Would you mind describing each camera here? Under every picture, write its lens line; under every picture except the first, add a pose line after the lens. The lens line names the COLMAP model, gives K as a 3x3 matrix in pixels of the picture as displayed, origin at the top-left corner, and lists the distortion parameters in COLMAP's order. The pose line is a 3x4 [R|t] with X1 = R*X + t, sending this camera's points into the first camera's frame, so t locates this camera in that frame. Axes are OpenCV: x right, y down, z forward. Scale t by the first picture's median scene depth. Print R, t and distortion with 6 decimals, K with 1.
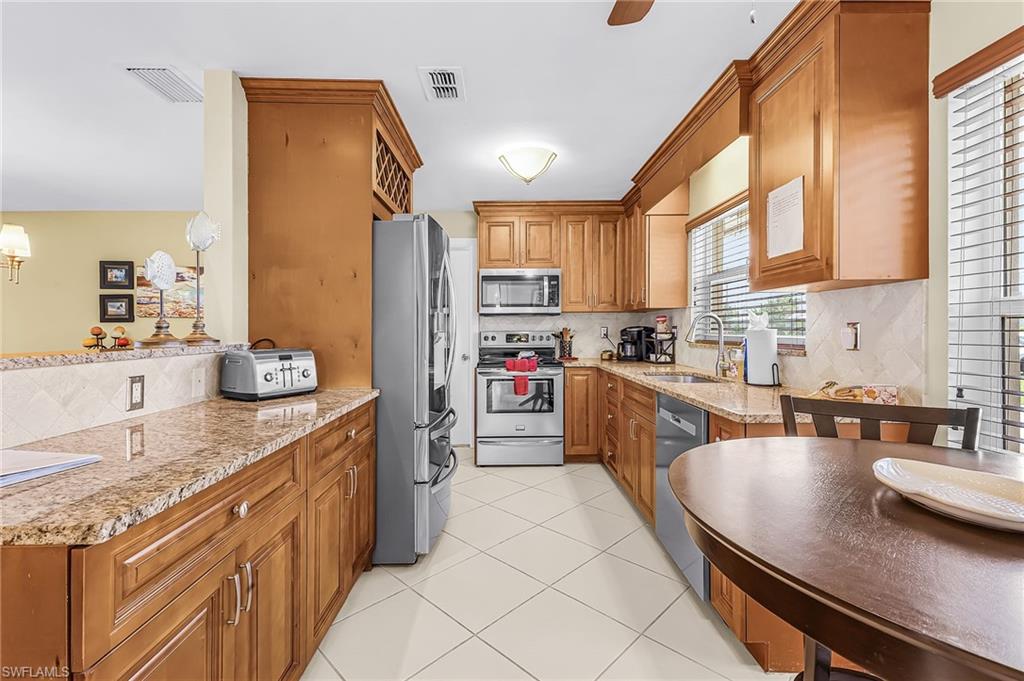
lens RADIAL K [[438.8, 0, 513.7], [0, 438.8, 330.9], [0, 0, 1]] dist [0.001848, 0.000463]
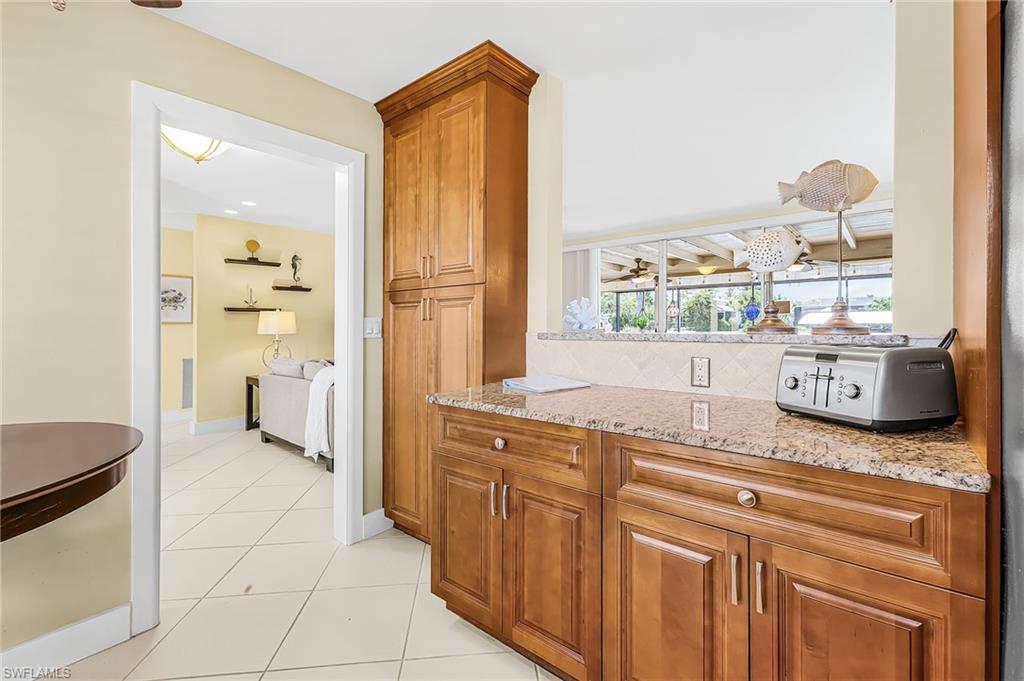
lens RADIAL K [[438.8, 0, 513.7], [0, 438.8, 330.9], [0, 0, 1]] dist [0.001848, 0.000463]
pose [[-0.650834, 0.018966, -0.758983, 1.280749], [0.005921, 0.999784, 0.019906, 0.047362], [0.759197, 0.008461, -0.650806, 5.969160]]
